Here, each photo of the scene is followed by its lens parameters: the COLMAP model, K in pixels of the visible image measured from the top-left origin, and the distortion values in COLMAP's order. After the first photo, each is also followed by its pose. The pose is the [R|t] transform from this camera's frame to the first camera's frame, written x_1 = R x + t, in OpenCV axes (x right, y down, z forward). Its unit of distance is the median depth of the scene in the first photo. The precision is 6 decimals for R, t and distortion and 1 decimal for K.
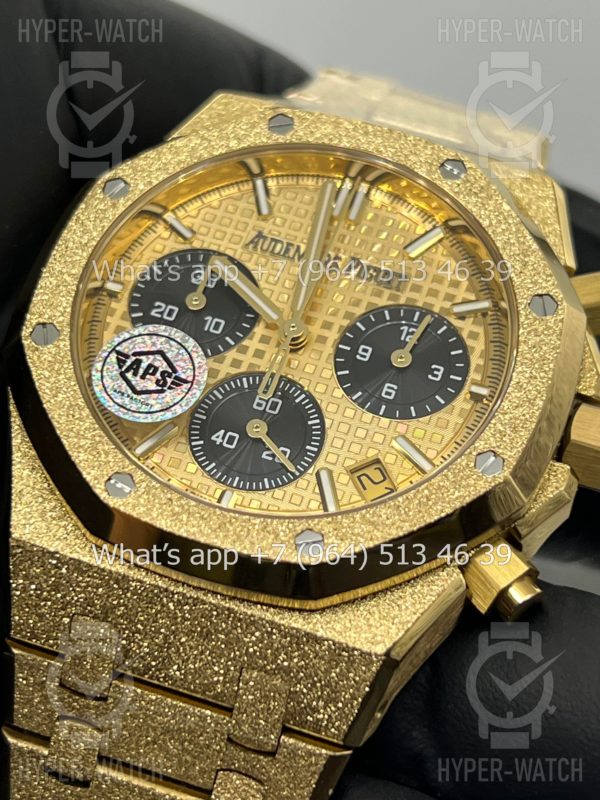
lens RADIAL K [[1858.9, 0, 303.7], [0, 1858.9, 405.0], [0, 0, 1]] dist [0.212454, 0.000000]
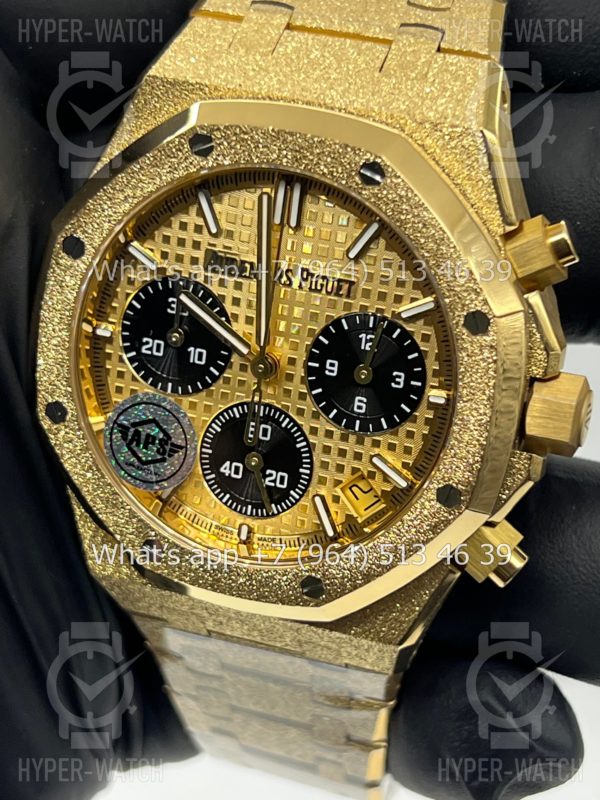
lens RADIAL K [[1858.9, 0, 304.8], [0, 1858.9, 401.2], [0, 0, 1]] dist [0.212454, 0.000000]
pose [[0.940836, -0.136111, -0.310325, 0.353995], [0.302295, 0.750936, 0.587122, -0.659166], [0.153120, -0.646195, 0.747654, 0.177120]]
